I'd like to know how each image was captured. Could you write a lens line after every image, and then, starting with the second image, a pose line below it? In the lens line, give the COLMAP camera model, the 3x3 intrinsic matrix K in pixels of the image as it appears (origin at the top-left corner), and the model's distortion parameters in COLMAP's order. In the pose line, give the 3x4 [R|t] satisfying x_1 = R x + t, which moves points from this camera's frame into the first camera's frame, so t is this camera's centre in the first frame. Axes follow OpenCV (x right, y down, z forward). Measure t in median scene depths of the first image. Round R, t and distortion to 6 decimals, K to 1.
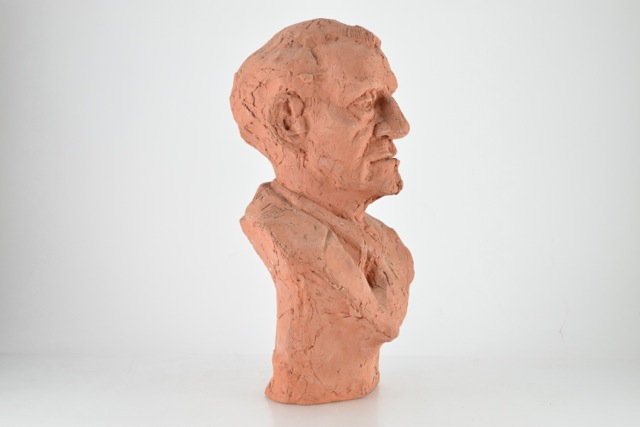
lens RADIAL K [[1220.2, 0, 319.3], [0, 1220.2, 213.8], [0, 0, 1]] dist [-0.025019, 0.000000]
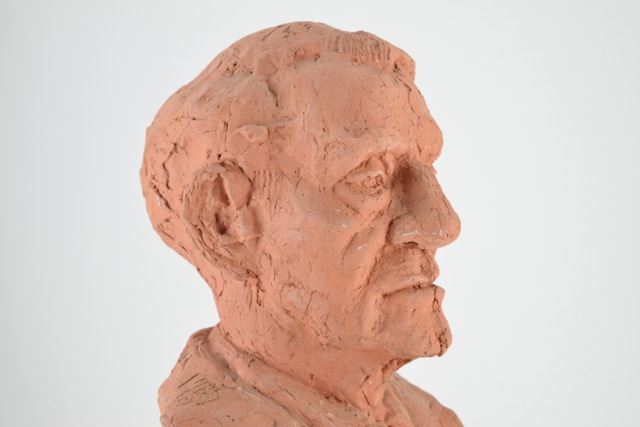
lens RADIAL K [[1252.4, 0, 321.1], [0, 1252.4, 212.5], [0, 0, 1]] dist [0.073377, 0.000000]
pose [[0.987437, -0.016364, -0.157162, 0.098929], [0.007255, 0.998269, -0.058356, -0.046119], [0.157845, 0.056483, 0.985847, 0.478428]]
